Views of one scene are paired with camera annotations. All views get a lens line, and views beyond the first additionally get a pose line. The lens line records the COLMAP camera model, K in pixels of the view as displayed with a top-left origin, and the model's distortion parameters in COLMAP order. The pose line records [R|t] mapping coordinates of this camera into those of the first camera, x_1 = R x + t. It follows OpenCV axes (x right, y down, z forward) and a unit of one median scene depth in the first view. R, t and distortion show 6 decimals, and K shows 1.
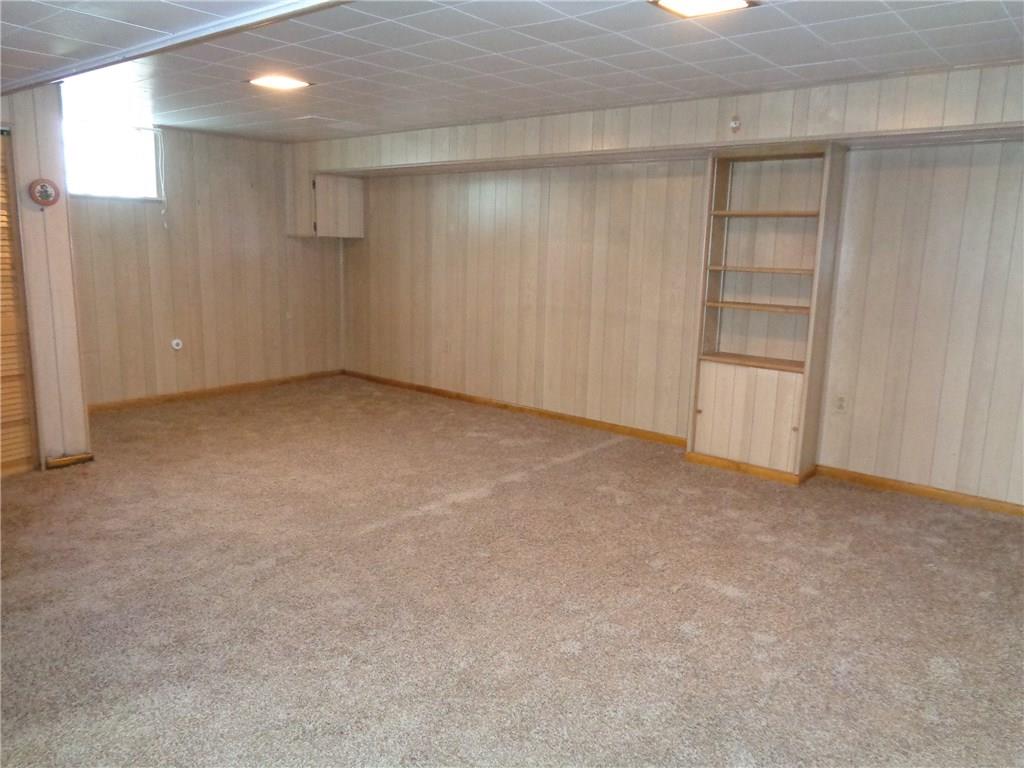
lens RADIAL K [[765.8, 0, 512.0], [0, 765.8, 384.0], [0, 0, 1]] dist [-0.003047, -0.000617]
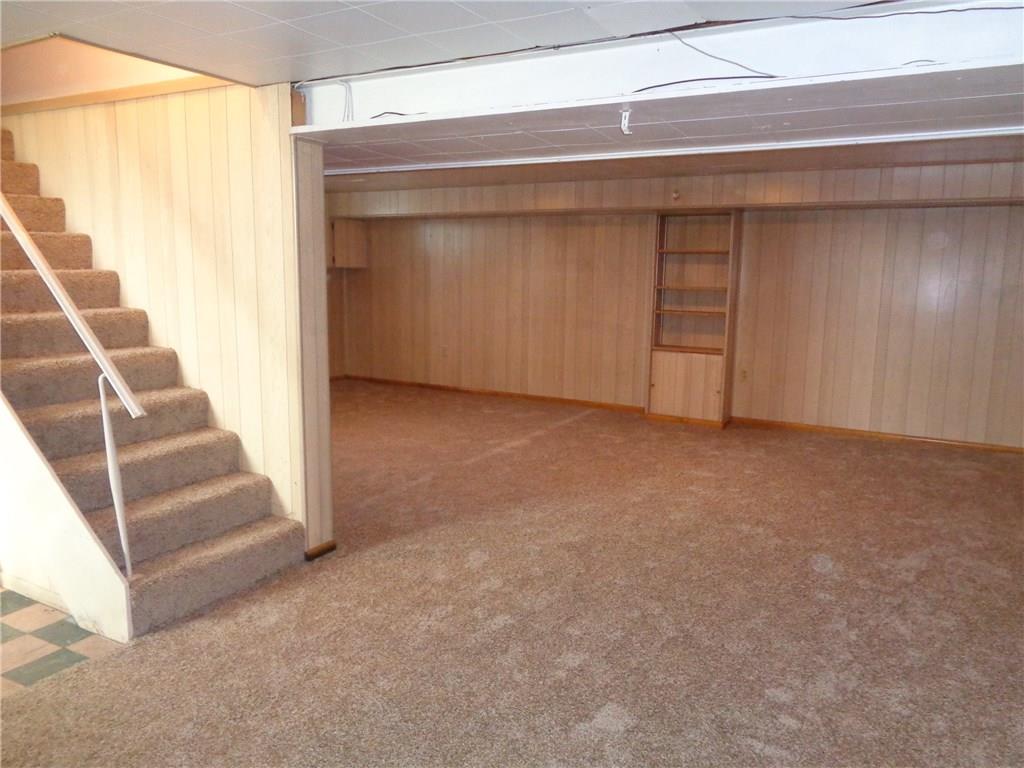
lens RADIAL K [[765.8, 0, 512.0], [0, 765.8, 384.0], [0, 0, 1]] dist [-0.003047, -0.000617]
pose [[0.982812, -0.036528, 0.180957, -0.295171], [0.041517, 0.998853, -0.023855, 0.058930], [-0.179878, 0.030958, 0.983202, -0.406473]]
